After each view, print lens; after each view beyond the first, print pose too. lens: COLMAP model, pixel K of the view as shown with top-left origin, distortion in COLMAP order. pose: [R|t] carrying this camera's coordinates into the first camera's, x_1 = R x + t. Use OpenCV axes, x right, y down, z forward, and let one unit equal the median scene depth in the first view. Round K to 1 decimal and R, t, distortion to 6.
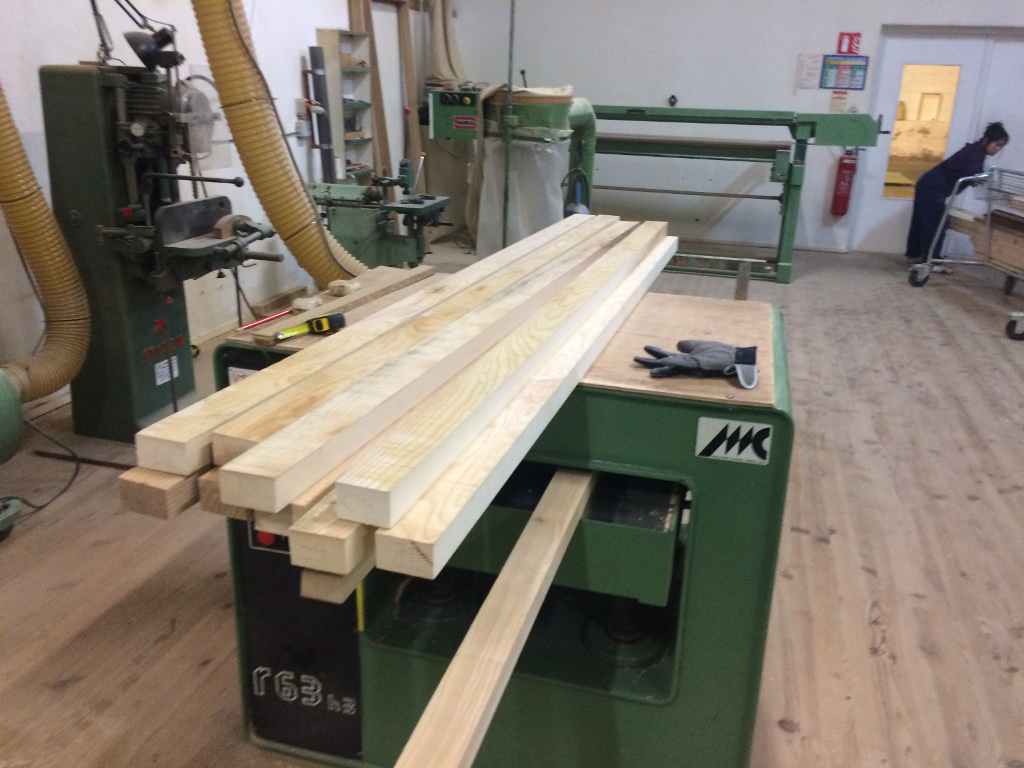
lens RADIAL K [[845.5, 0, 511.7], [0, 845.5, 397.1], [0, 0, 1]] dist [0.094763, -0.129072]
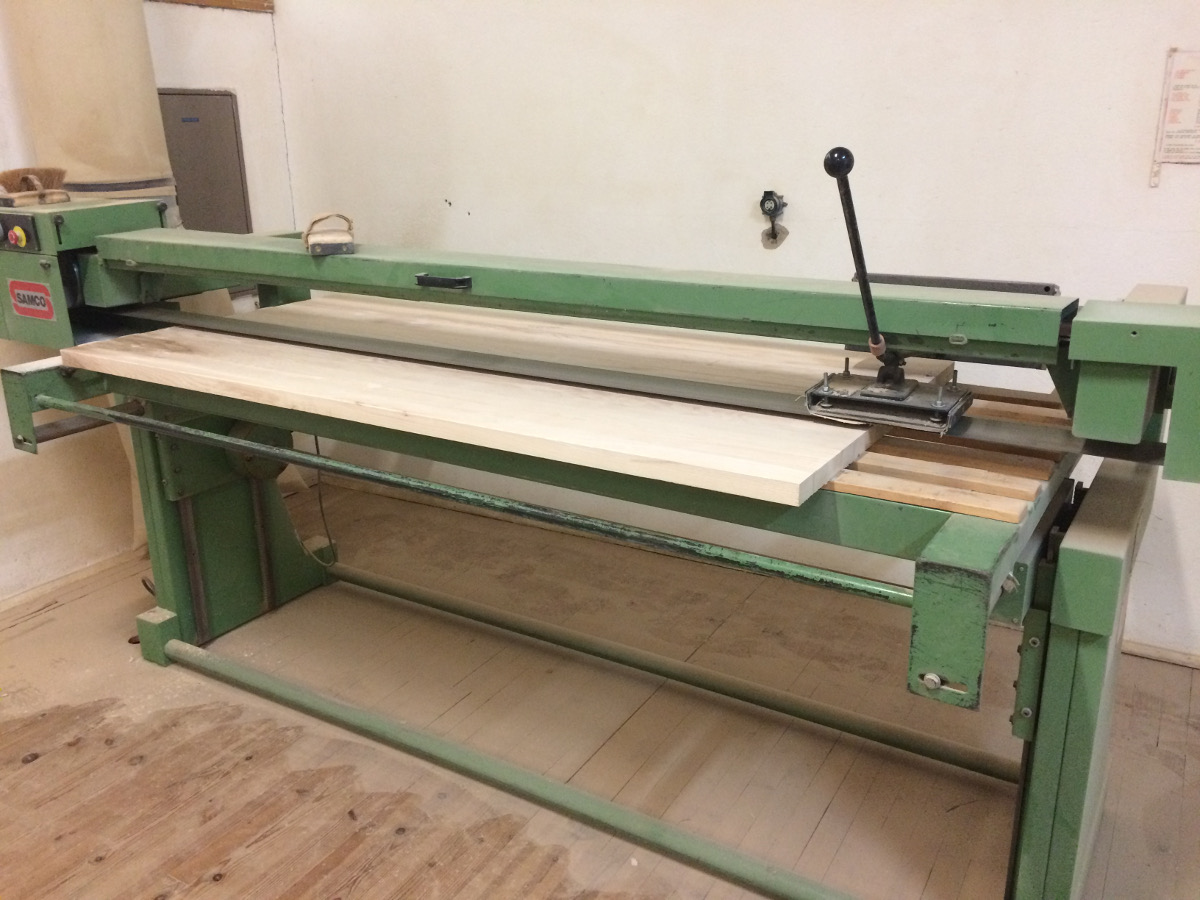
lens RADIAL K [[990.9, 0, 599.7], [0, 990.9, 465.3], [0, 0, 1]] dist [0.094763, -0.129072]
pose [[0.967306, 0.042925, -0.249955, 0.465553], [-0.052549, 0.998107, -0.031953, -0.461628], [0.248110, 0.044043, 0.967730, 1.221852]]
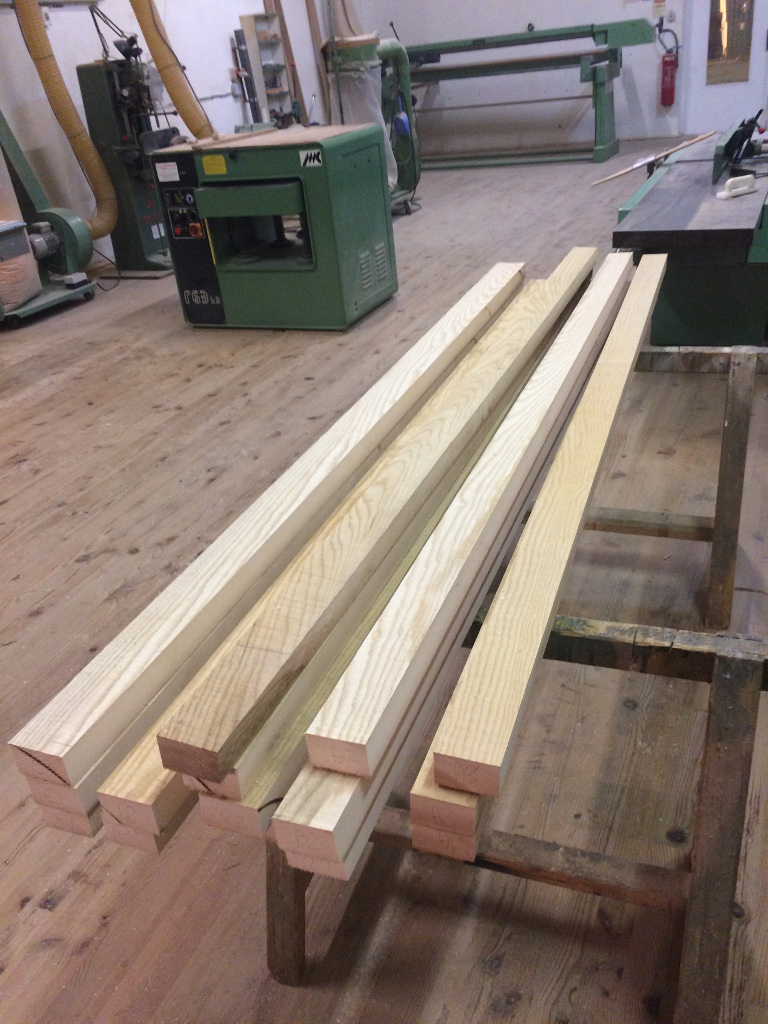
lens RADIAL K [[845.5, 0, 384.0], [0, 845.5, 512.0], [0, 0, 1]] dist [0.094763, -0.129072]
pose [[0.979902, -0.049091, -0.193345, 0.384061], [0.077560, 0.986744, 0.142550, 0.322374], [0.183784, -0.154681, 0.970720, -0.764279]]
